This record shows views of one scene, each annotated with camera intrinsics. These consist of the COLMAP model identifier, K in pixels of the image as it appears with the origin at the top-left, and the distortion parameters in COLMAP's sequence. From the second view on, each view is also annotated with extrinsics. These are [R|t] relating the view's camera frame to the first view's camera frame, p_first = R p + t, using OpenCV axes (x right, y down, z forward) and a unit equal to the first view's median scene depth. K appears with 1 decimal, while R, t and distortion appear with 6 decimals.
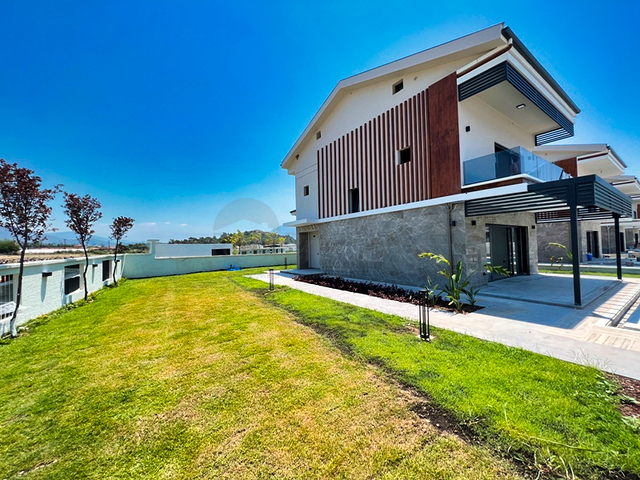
lens RADIAL K [[256.0, 0, 317.7], [0, 256.0, 239.3], [0, 0, 1]] dist [-0.000242, 0.000113]
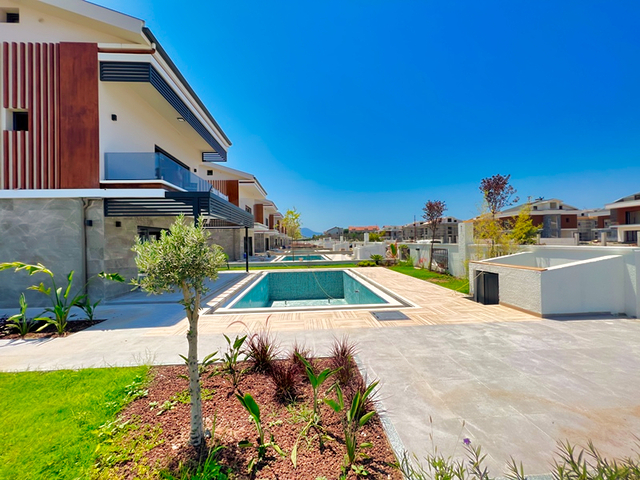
lens RADIAL K [[256.0, 0, 317.7], [0, 256.0, 239.3], [0, 0, 1]] dist [-0.000242, 0.000113]
pose [[0.514592, 0.020295, 0.857195, 0.199992], [-0.015688, 0.999775, -0.014253, -0.009107], [-0.857292, -0.006113, 0.514795, -0.060897]]
